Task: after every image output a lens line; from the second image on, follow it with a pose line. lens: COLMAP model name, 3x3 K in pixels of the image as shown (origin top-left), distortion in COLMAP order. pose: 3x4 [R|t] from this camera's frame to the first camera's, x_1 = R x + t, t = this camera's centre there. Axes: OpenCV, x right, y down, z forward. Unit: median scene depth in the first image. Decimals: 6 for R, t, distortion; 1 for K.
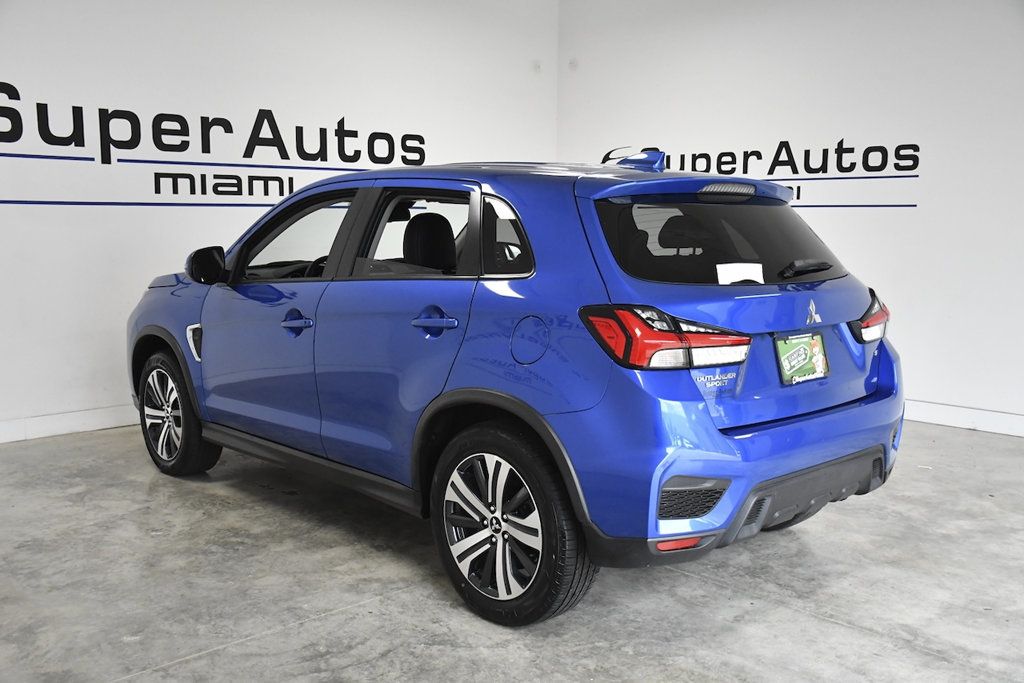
lens RADIAL K [[969.1, 0, 512.0], [0, 969.1, 341.5], [0, 0, 1]] dist [-0.085826, 0.229261]
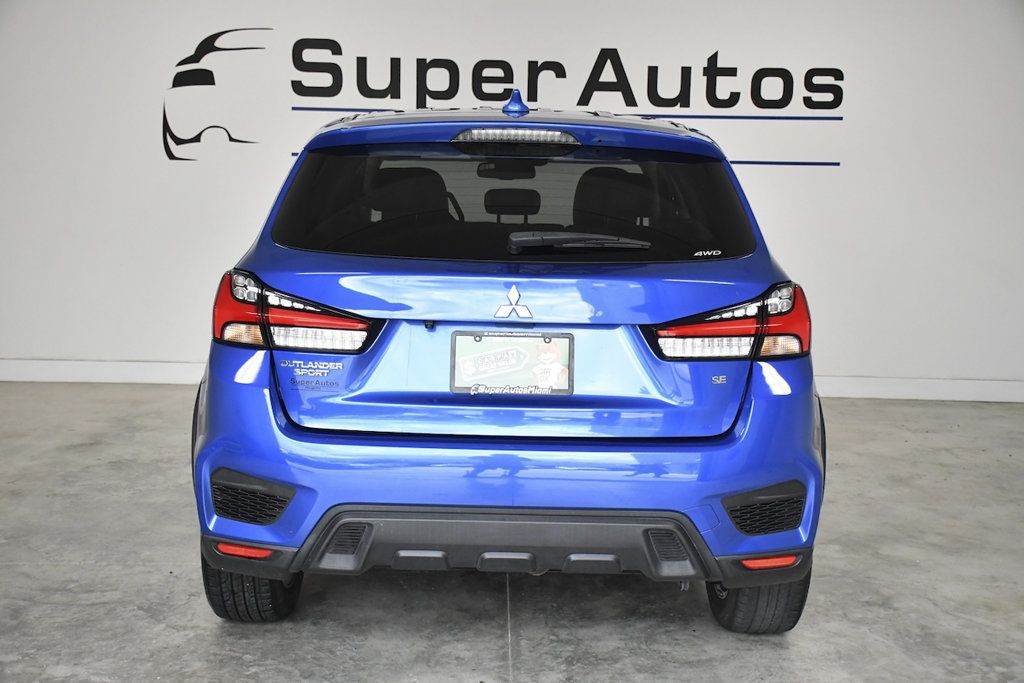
lens RADIAL K [[1217.2, 0, 512.0], [0, 1217.2, 341.5], [0, 0, 1]] dist [0.089285, 0.045144]
pose [[0.736762, 0.104138, -0.668084, 0.486565], [-0.101971, 0.993880, 0.042468, -0.020952], [0.668419, 0.036837, 0.742873, 0.157533]]
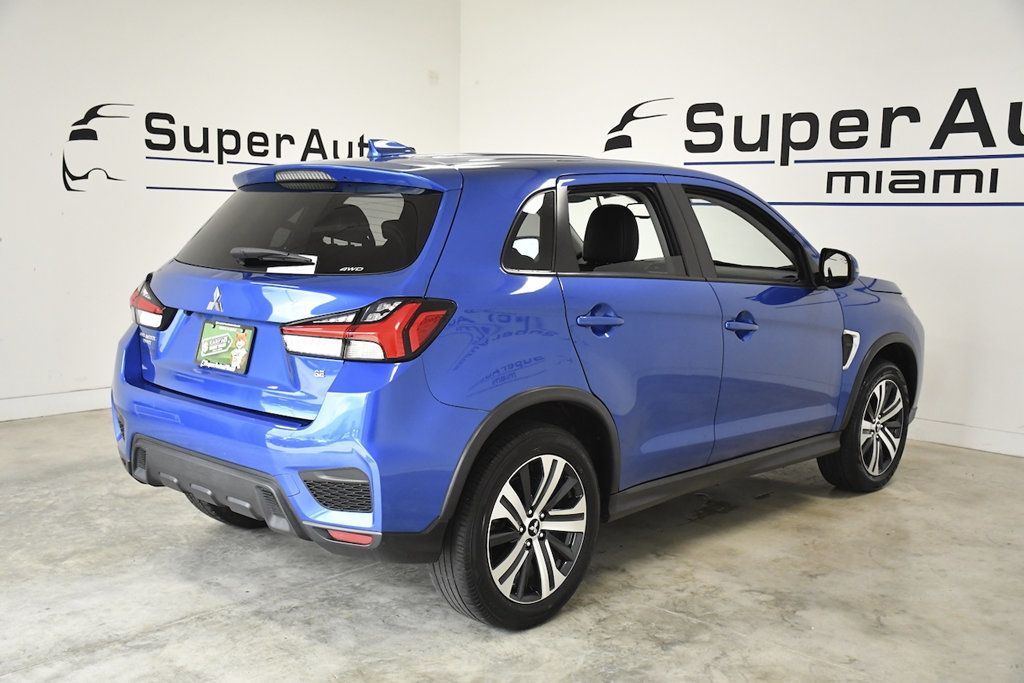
lens RADIAL K [[1075.8, 0, 512.0], [0, 1075.8, 341.5], [0, 0, 1]] dist [-0.046999, 0.311292]
pose [[0.076794, 0.117753, -0.990069, 0.736146], [-0.145043, 0.983758, 0.105752, -0.076442], [0.986441, 0.135481, 0.092626, 0.621772]]
